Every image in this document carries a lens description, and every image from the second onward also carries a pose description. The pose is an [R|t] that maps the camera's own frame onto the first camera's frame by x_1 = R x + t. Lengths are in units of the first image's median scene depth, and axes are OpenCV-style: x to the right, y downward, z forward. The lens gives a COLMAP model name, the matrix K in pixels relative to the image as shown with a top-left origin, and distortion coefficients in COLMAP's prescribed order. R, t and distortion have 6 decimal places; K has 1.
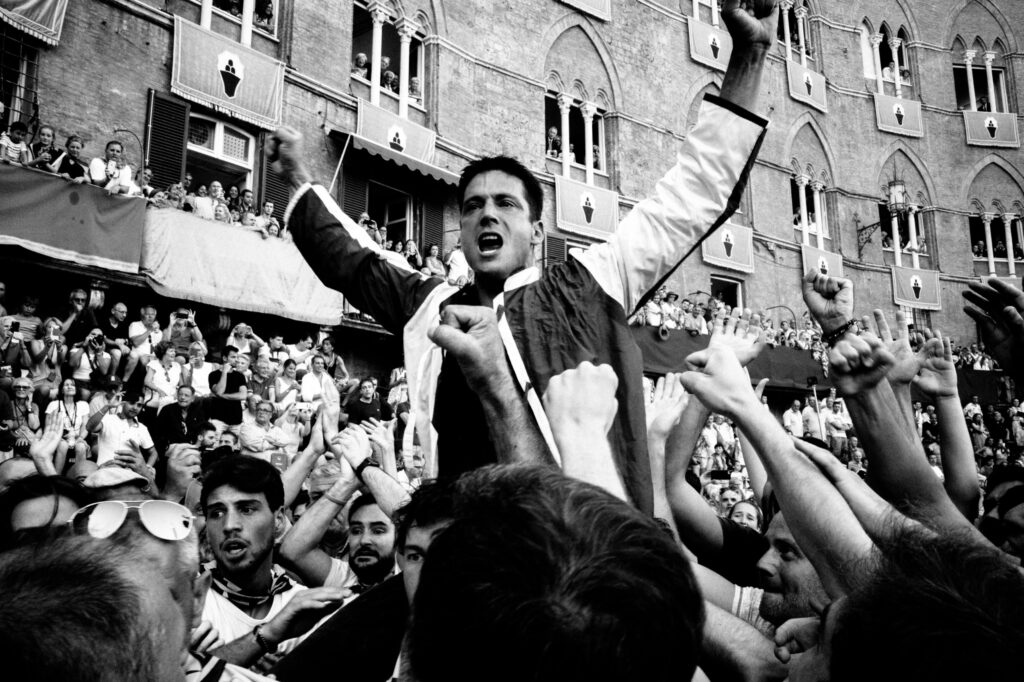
lens RADIAL K [[795.4, 0, 504.5], [0, 795.4, 339.4], [0, 0, 1]] dist [-0.045542, 0.053081]
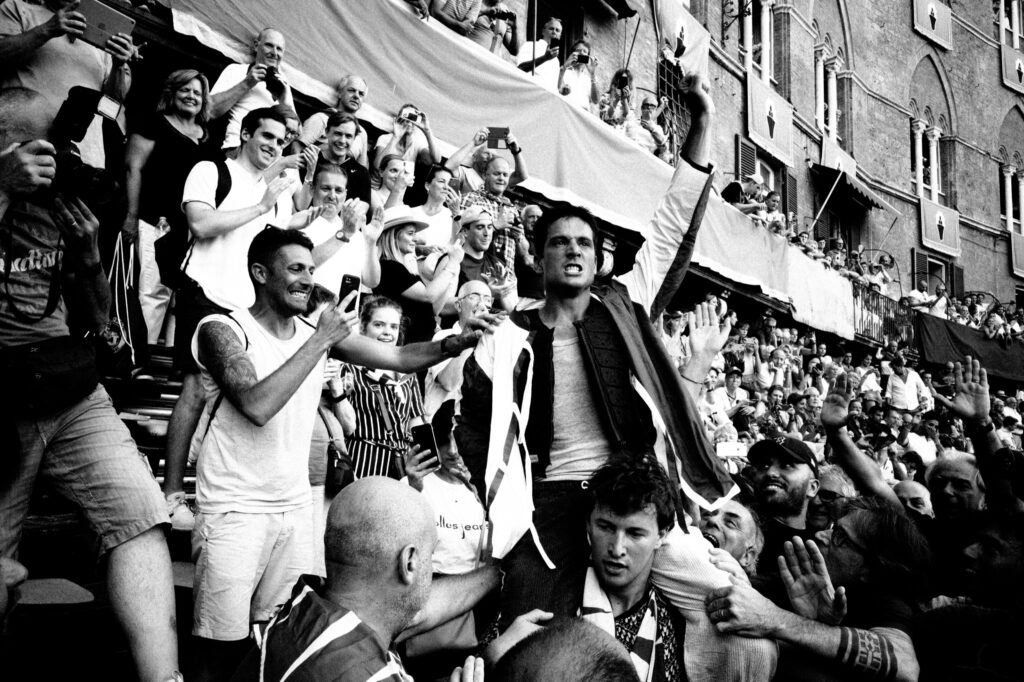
lens RADIAL K [[795.4, 0, 510.6], [0, 795.4, 334.4], [0, 0, 1]] dist [-0.045542, 0.053081]
pose [[0.998983, 0.043393, -0.012251, -0.415521], [-0.042787, 0.998023, 0.046027, -0.034290], [0.014224, -0.045456, 0.998865, -0.103259]]
